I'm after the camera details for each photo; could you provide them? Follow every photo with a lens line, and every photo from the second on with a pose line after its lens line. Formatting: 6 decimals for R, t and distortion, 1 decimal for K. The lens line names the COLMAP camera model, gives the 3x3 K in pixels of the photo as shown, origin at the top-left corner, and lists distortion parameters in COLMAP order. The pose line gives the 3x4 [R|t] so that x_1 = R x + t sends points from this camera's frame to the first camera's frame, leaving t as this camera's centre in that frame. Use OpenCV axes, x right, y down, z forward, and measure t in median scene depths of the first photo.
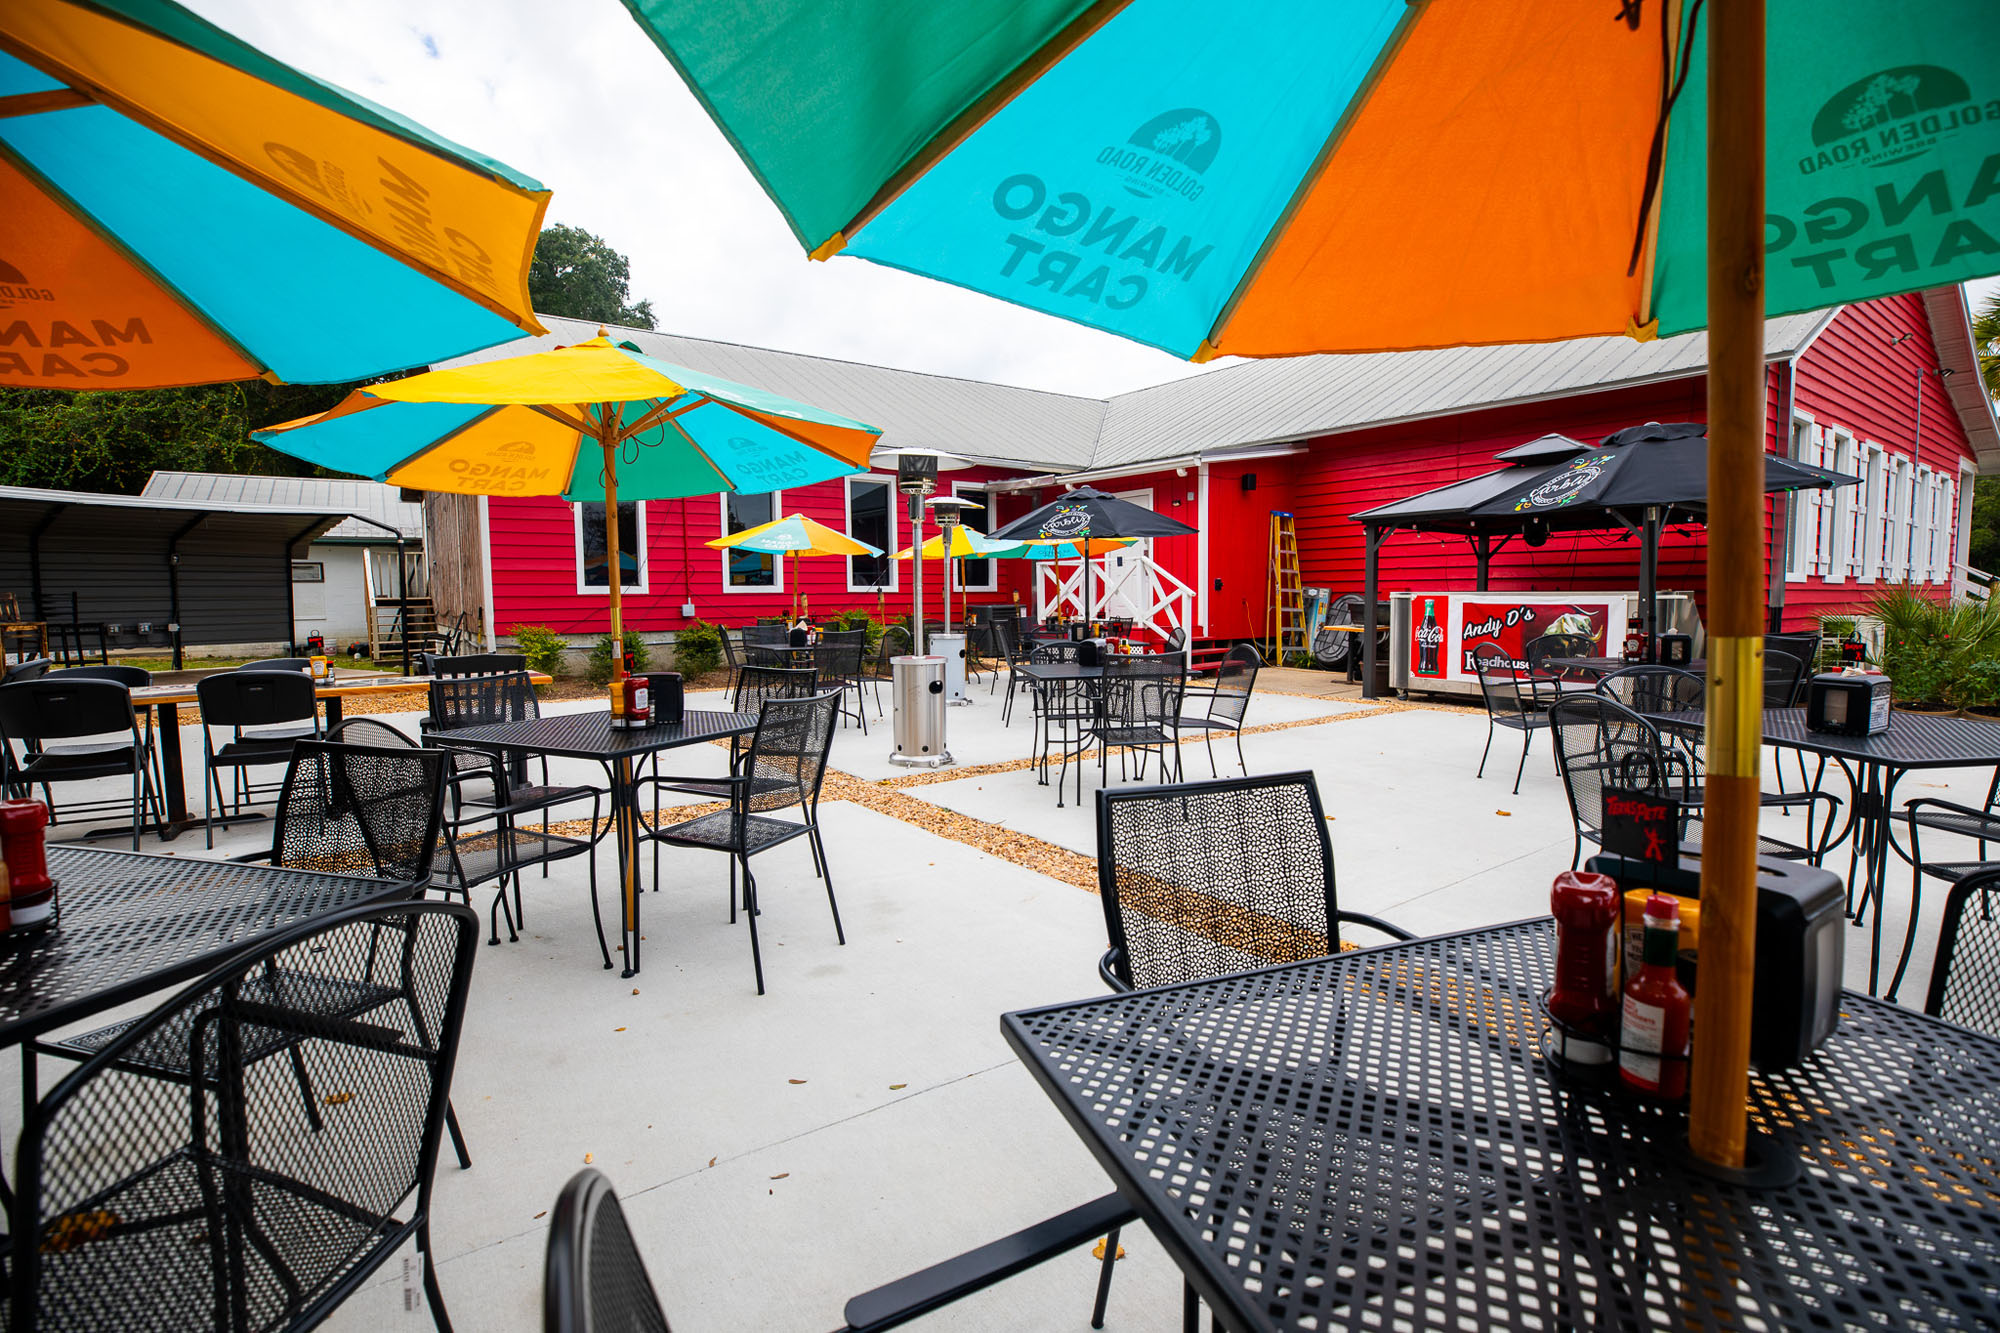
lens RADIAL K [[914.2, 0, 998.9], [0, 914.2, 663.9], [0, 0, 1]] dist [-0.045432, 0.014075]
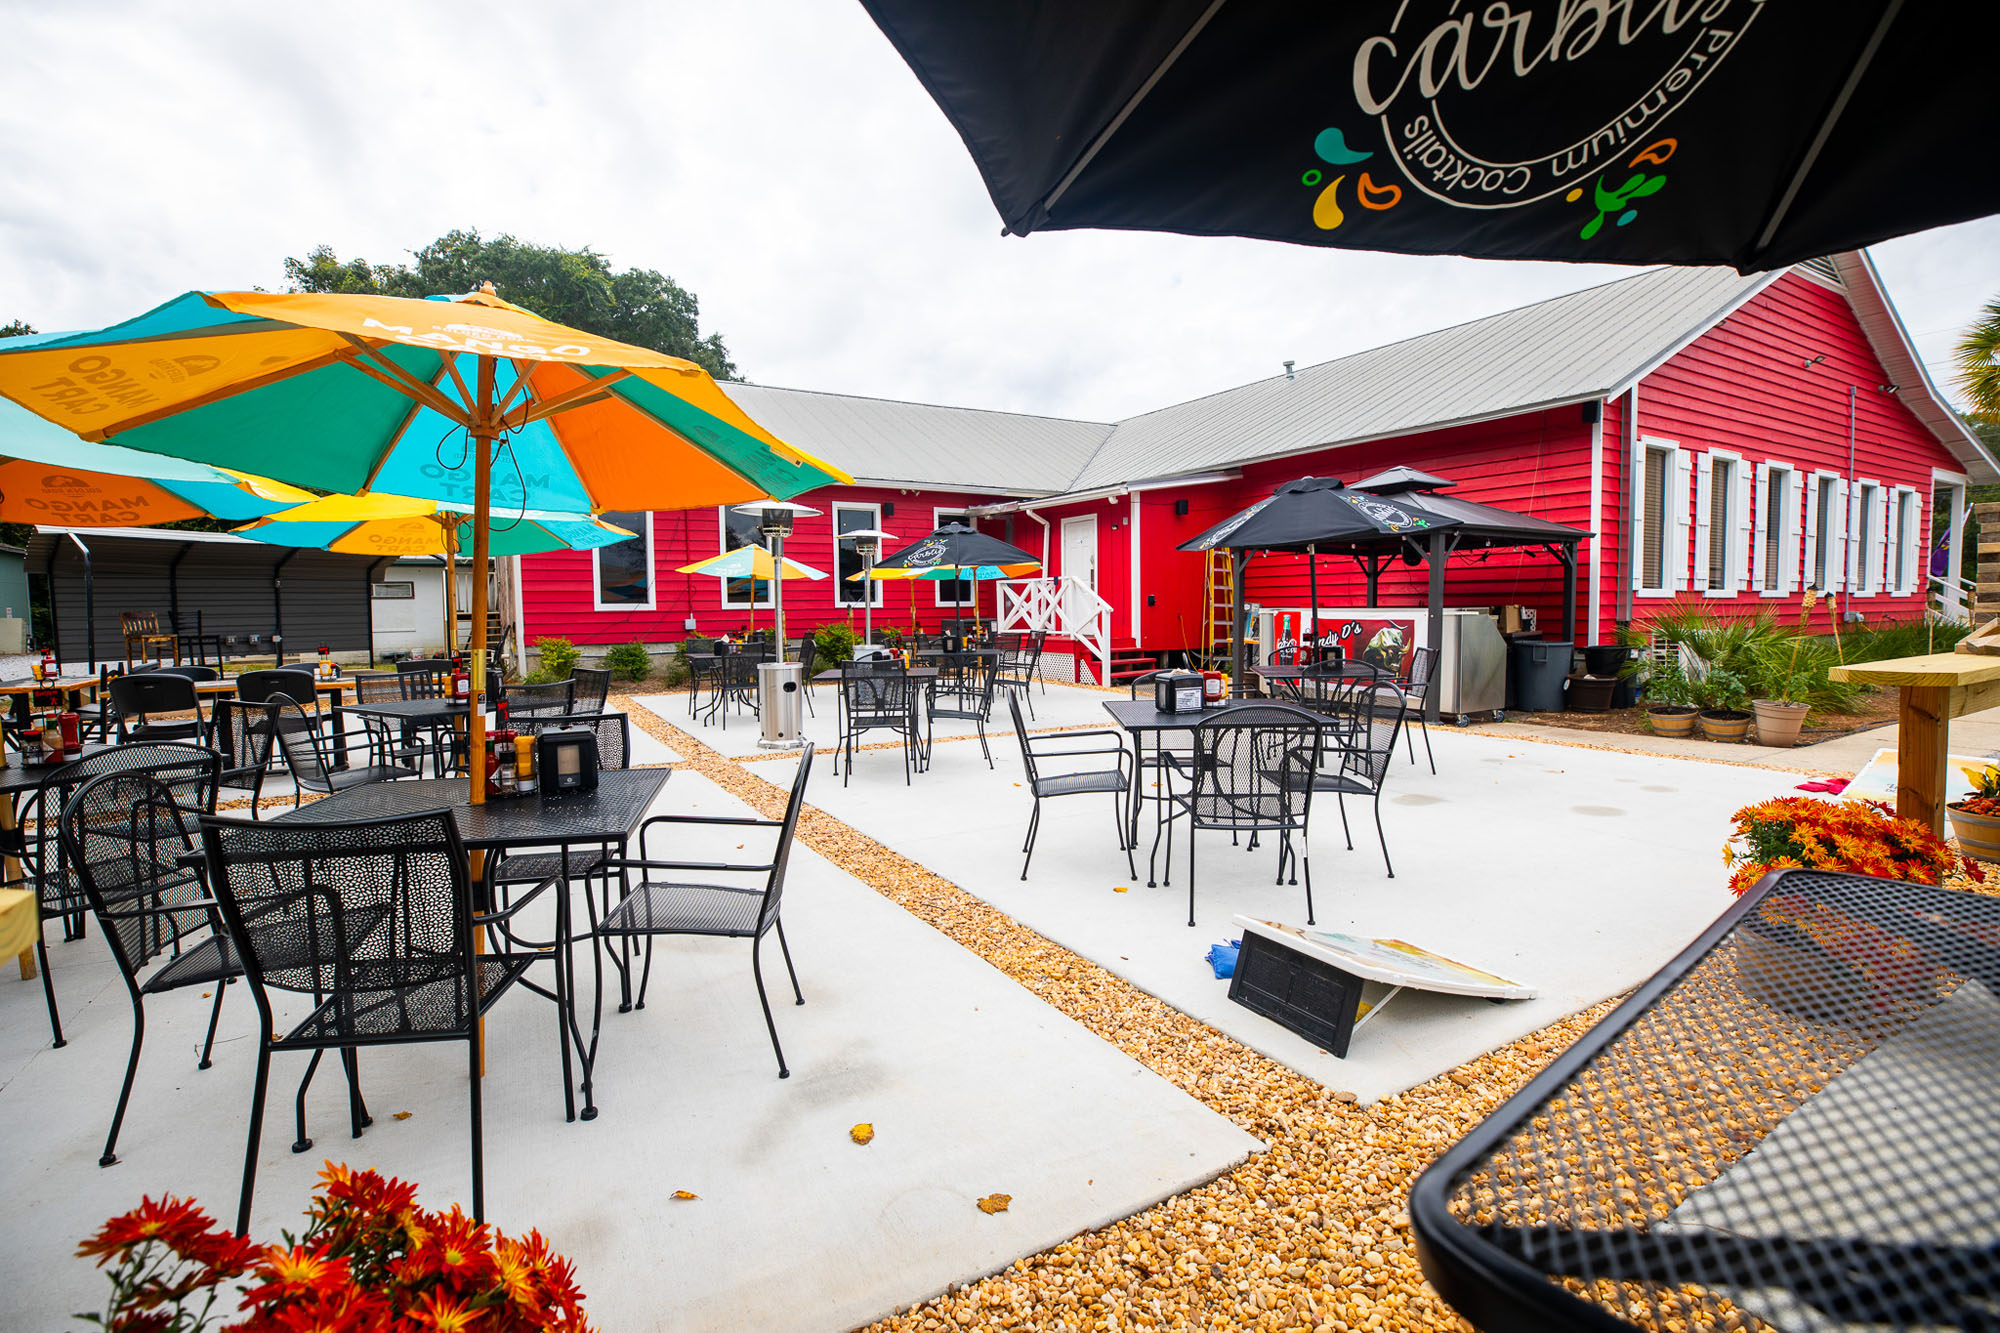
lens RADIAL K [[914.2, 0, 998.9], [0, 914.2, 663.9], [0, 0, 1]] dist [-0.045432, 0.014075]
pose [[0.995276, 0.003380, -0.097025, 0.180057], [-0.004507, 0.999925, -0.011400, 0.003305], [0.096979, 0.011783, 0.995217, -0.127481]]
